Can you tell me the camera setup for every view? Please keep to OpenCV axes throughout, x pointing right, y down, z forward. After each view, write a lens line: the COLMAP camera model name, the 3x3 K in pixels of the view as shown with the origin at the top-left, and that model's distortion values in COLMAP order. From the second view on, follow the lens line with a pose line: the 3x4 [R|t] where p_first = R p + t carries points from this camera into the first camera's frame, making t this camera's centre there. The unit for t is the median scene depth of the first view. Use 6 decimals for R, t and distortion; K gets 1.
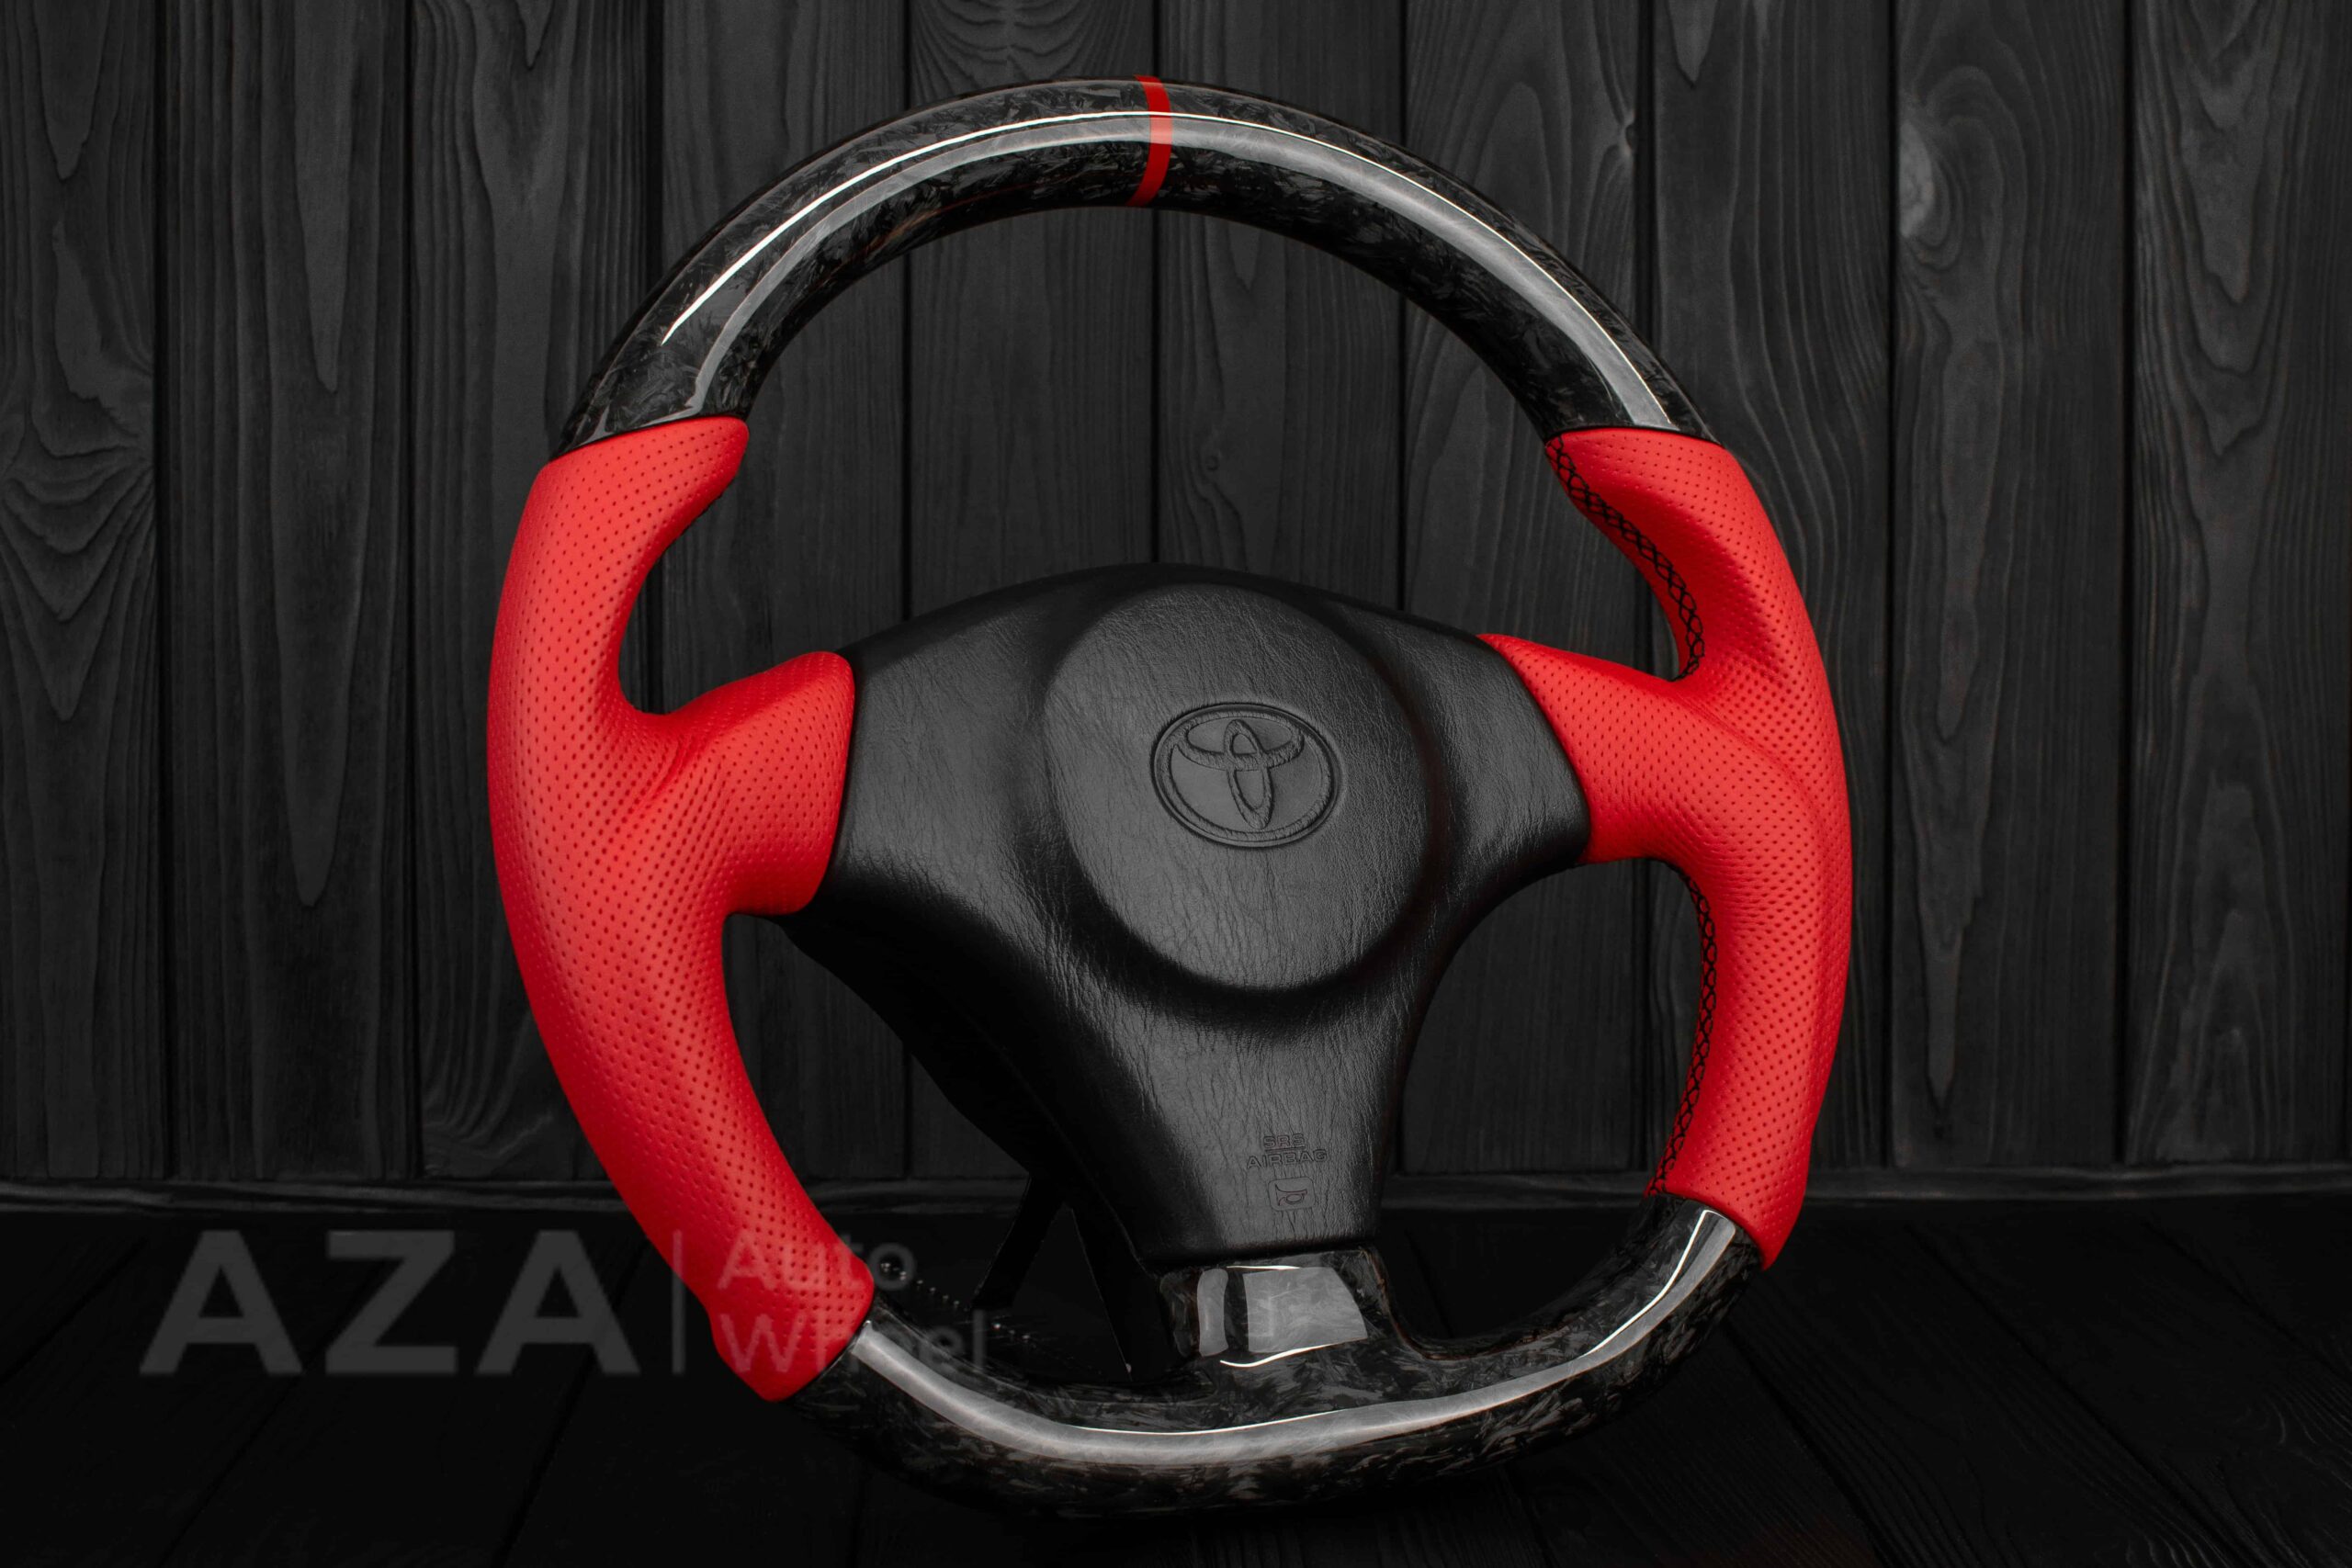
lens RADIAL K [[3654.9, 0, 1166.3], [0, 3654.9, 759.9], [0, 0, 1]] dist [-0.132837, 0.000000]
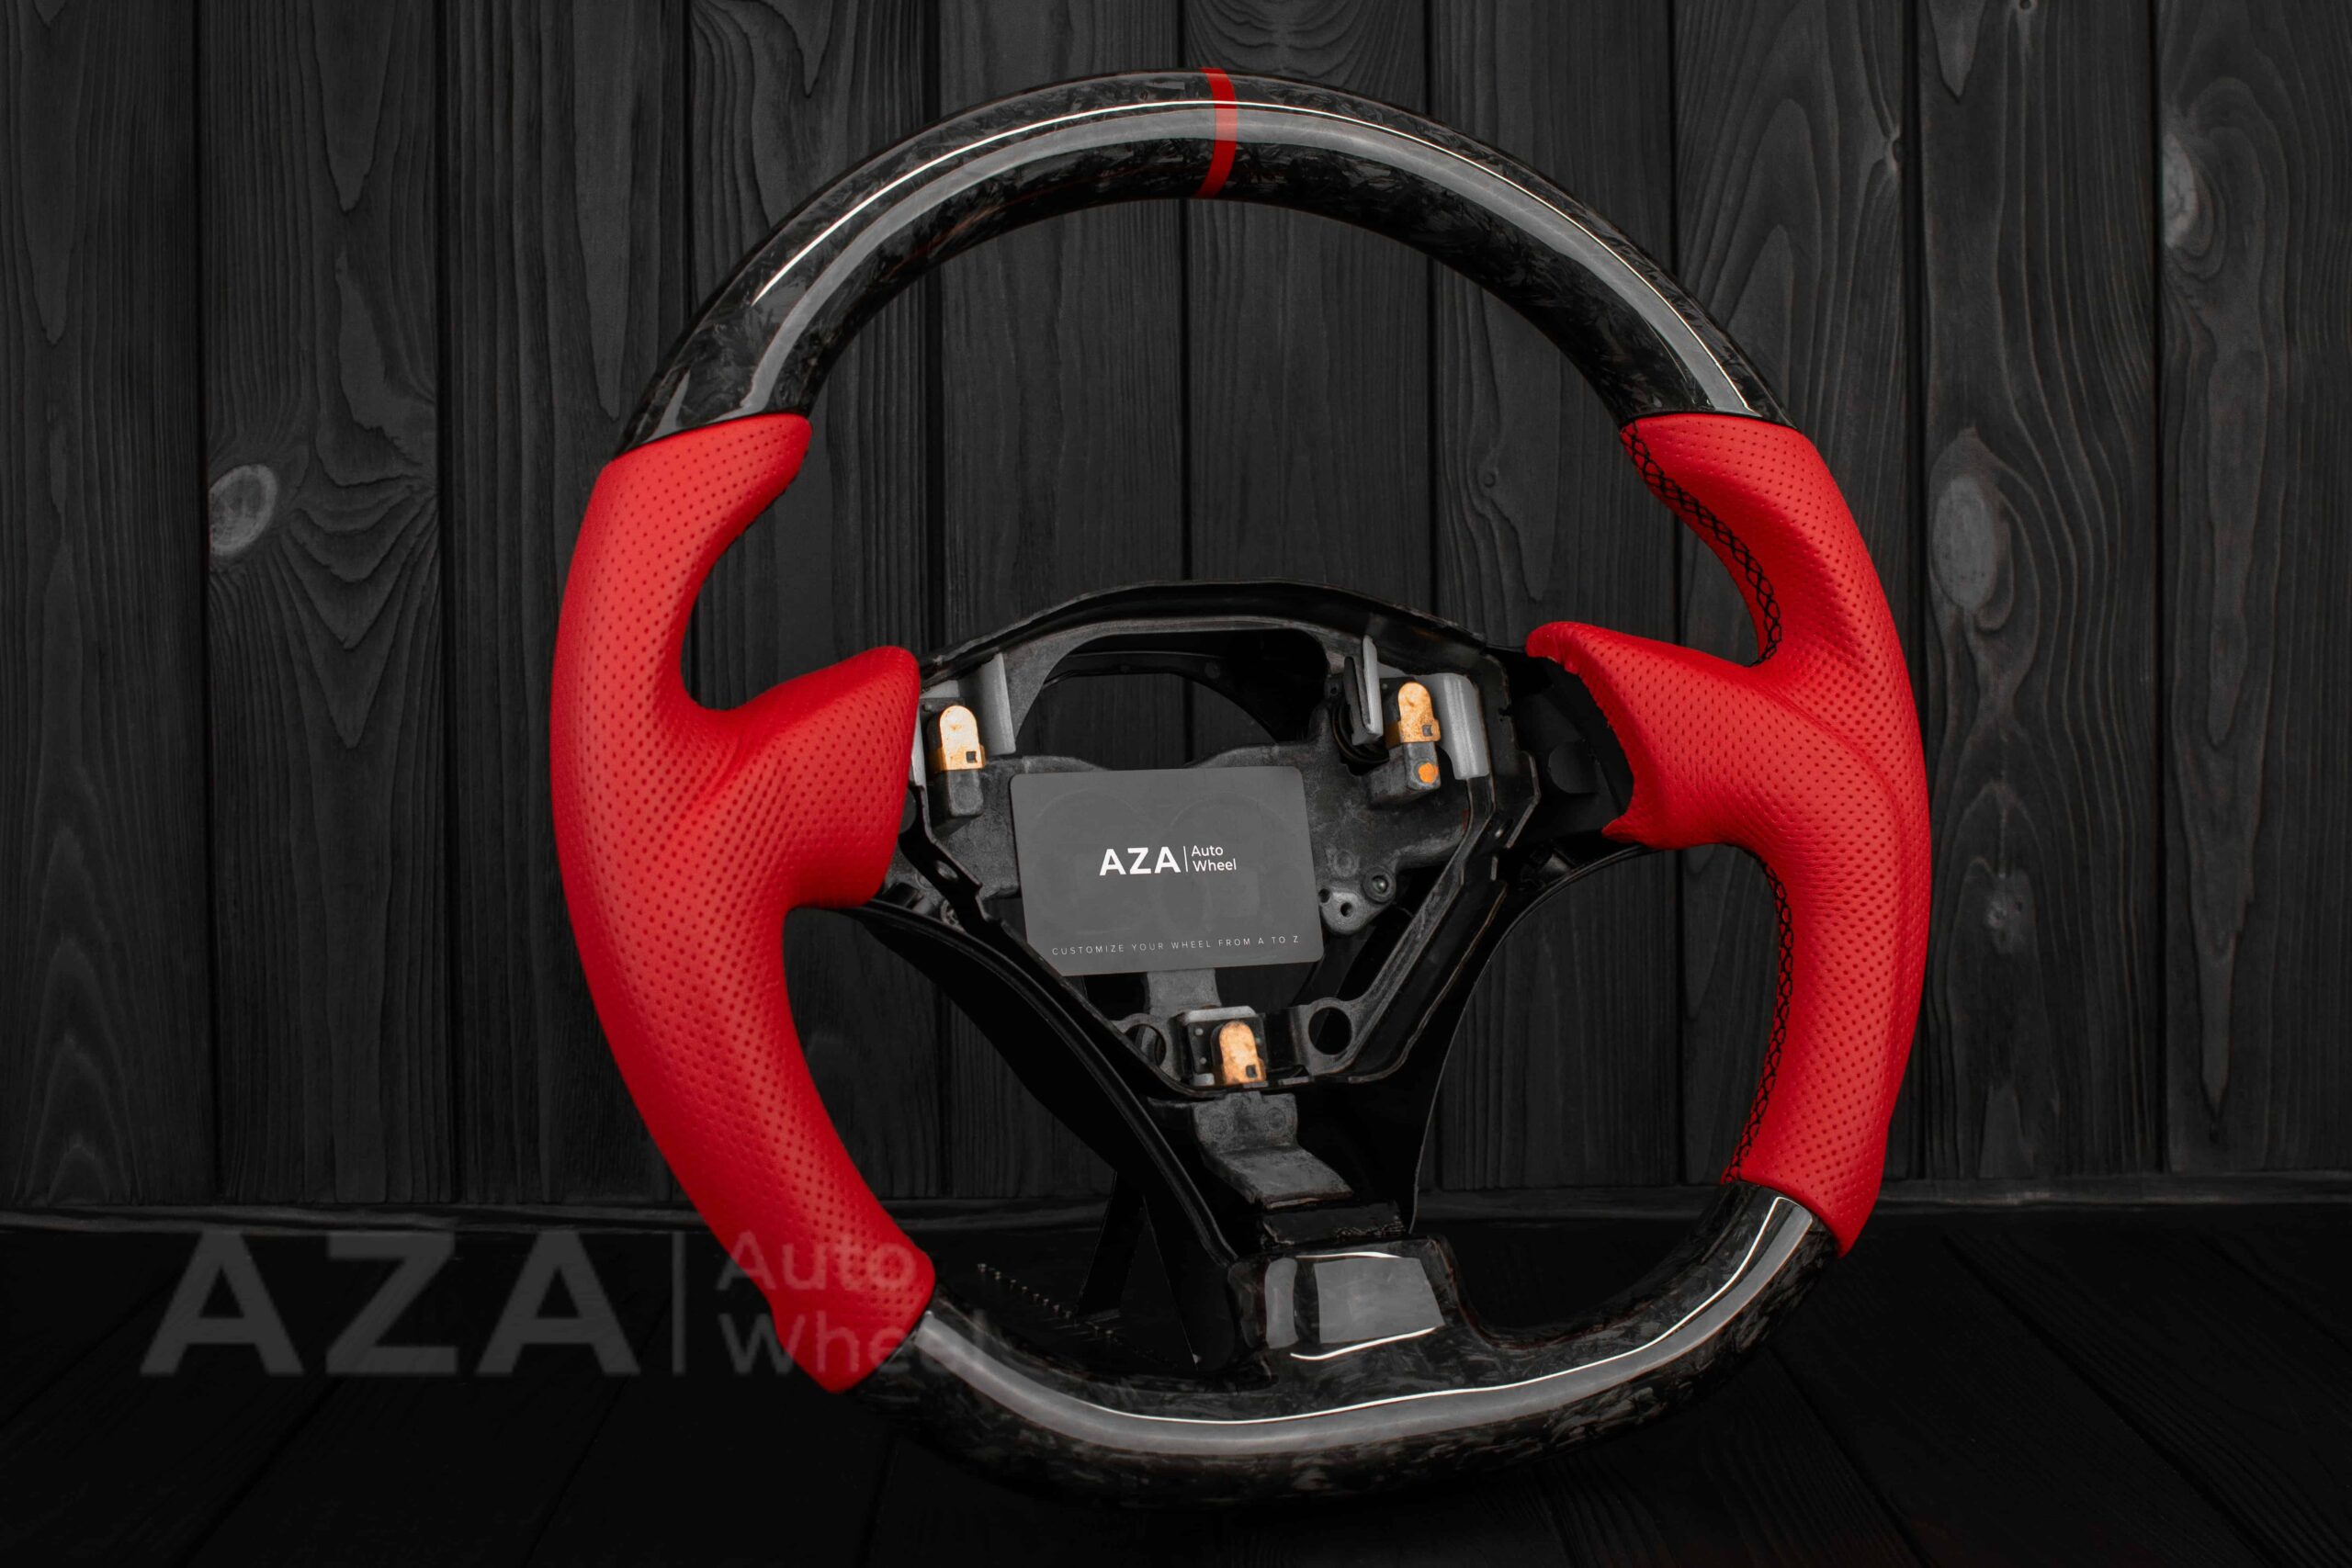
lens RADIAL K [[3654.9, 0, 1111.8], [0, 3654.9, 679.5], [0, 0, 1]] dist [-0.132837, 0.000000]
pose [[0.999579, -0.011407, -0.026672, -0.065008], [0.010897, 0.999756, -0.019196, -0.008061], [0.026884, 0.018897, 0.999460, -0.008050]]
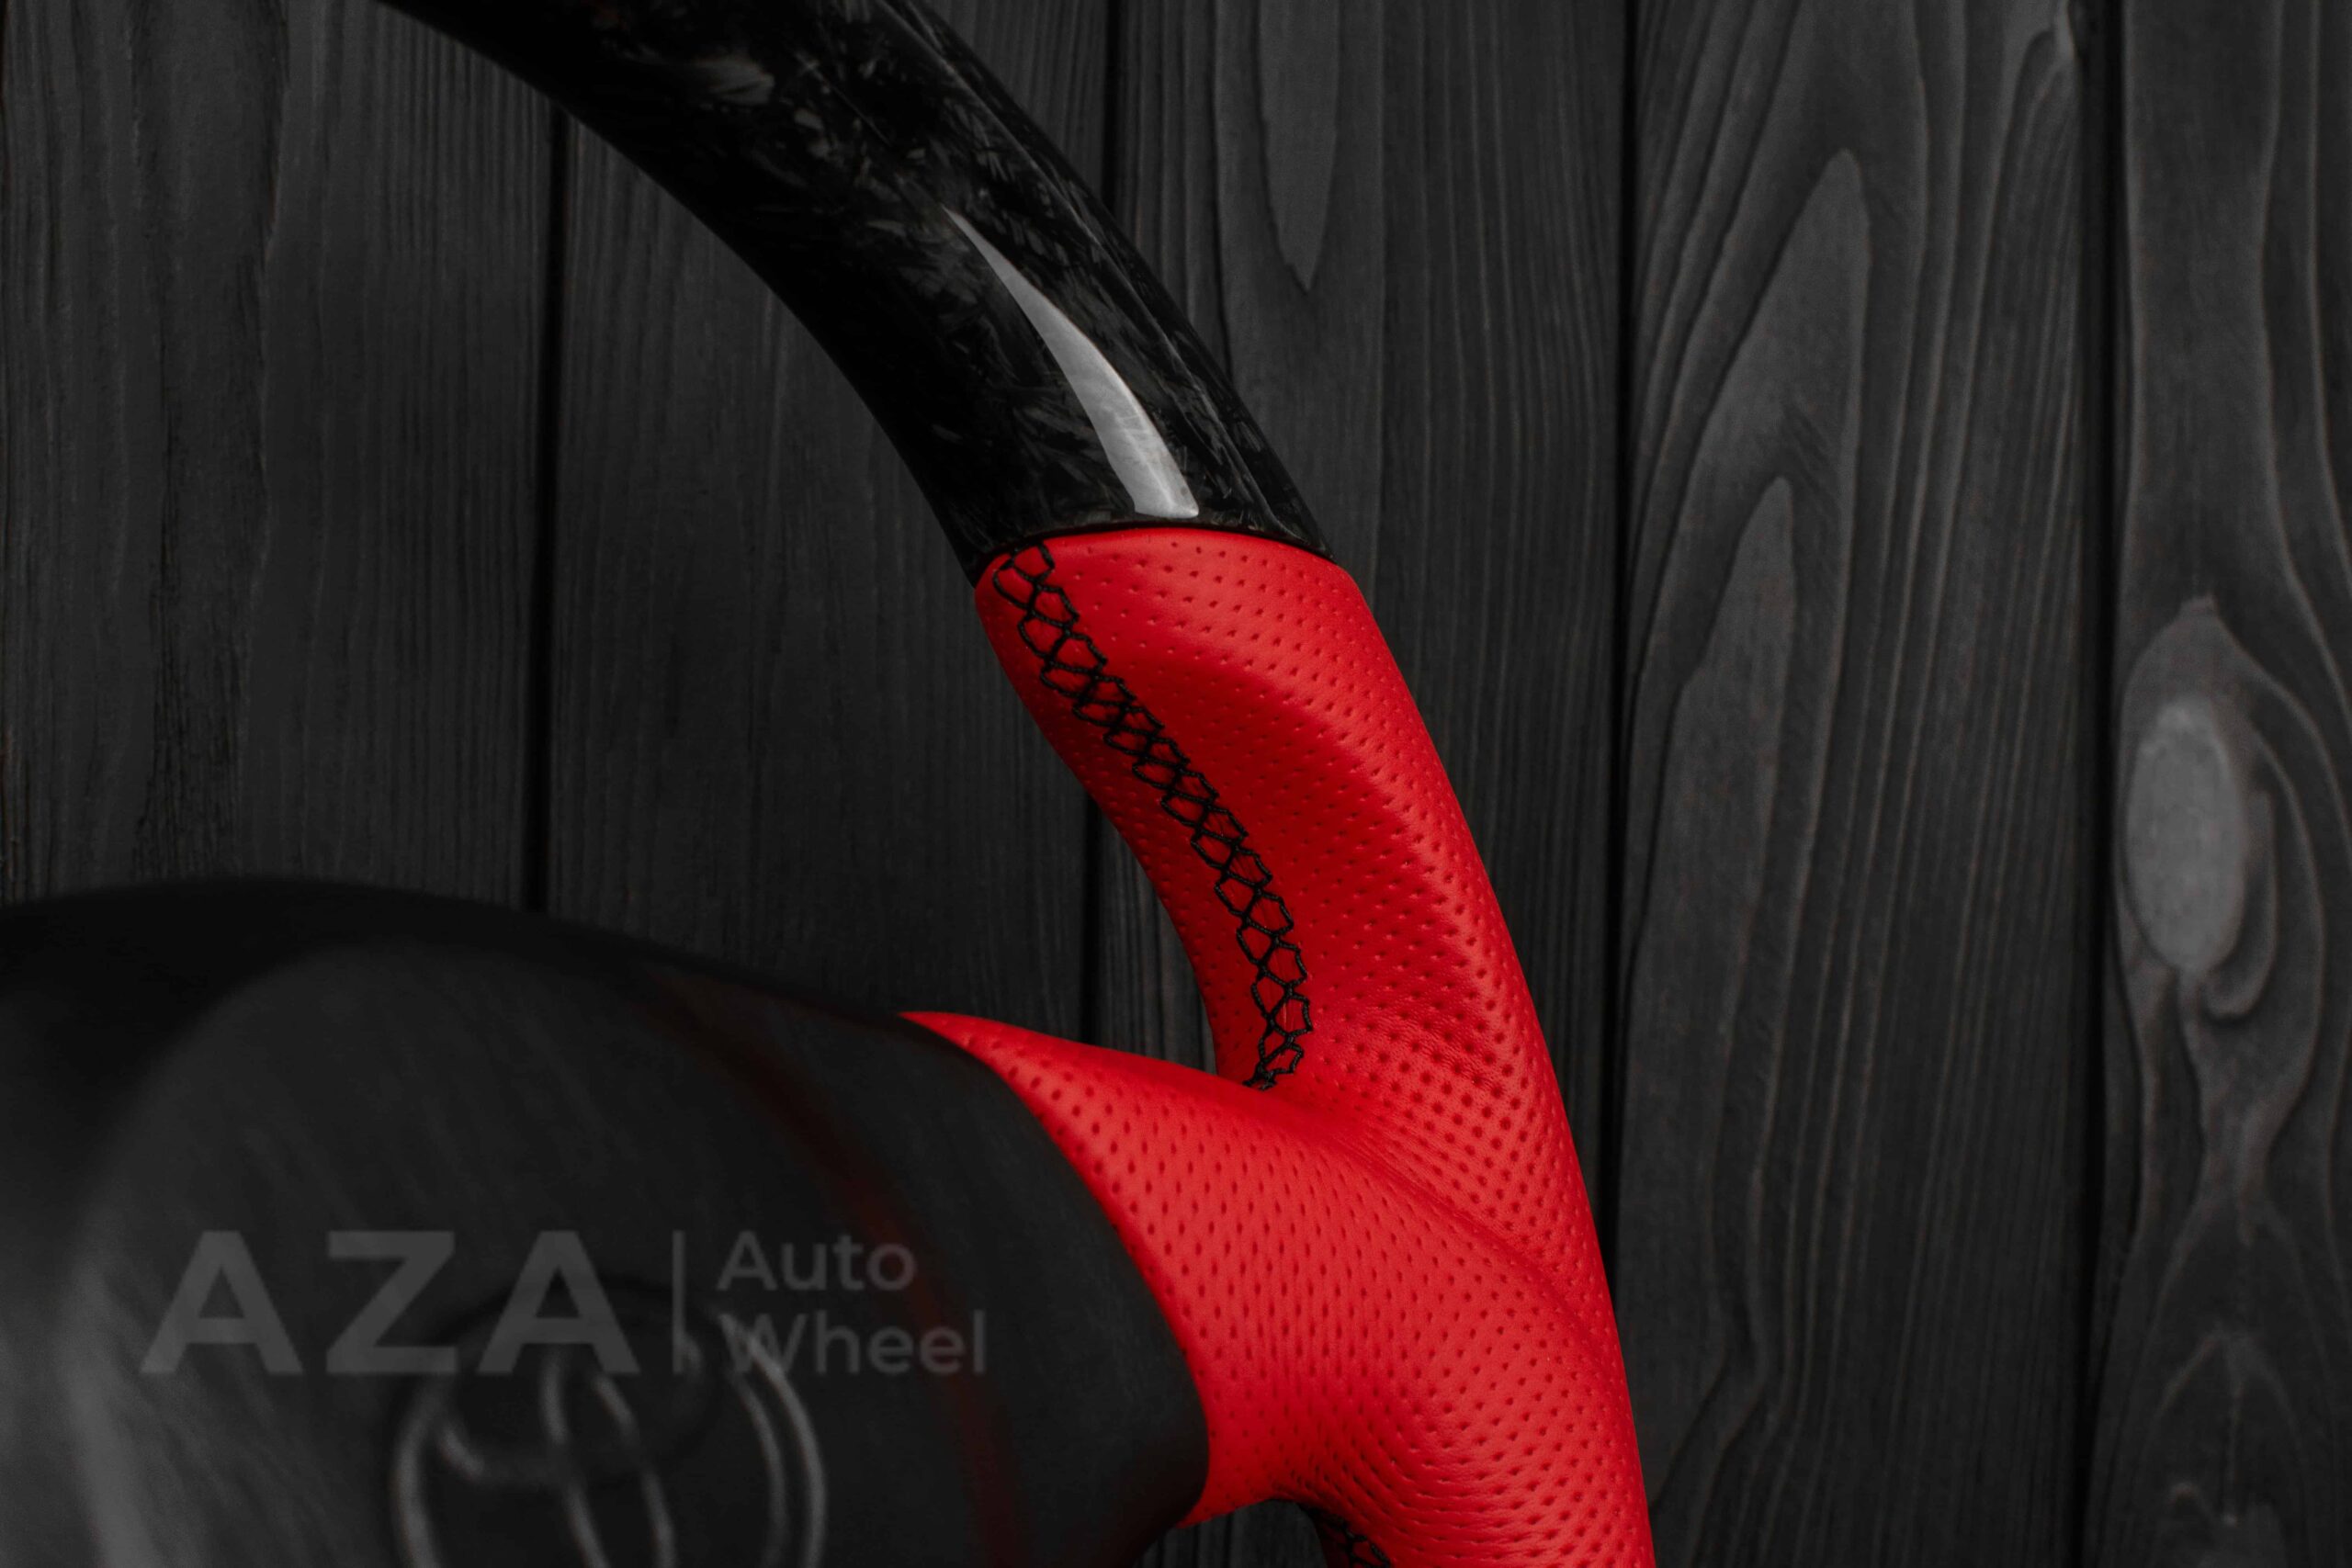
lens RADIAL K [[3654.9, 0, 1176.3], [0, 3654.9, 797.2], [0, 0, 1]] dist [-0.132837, 0.000000]
pose [[0.985268, 0.019748, 0.169876, -0.069839], [-0.011459, 0.998702, -0.049637, -0.042270], [-0.170636, 0.046959, 0.984215, 0.551543]]
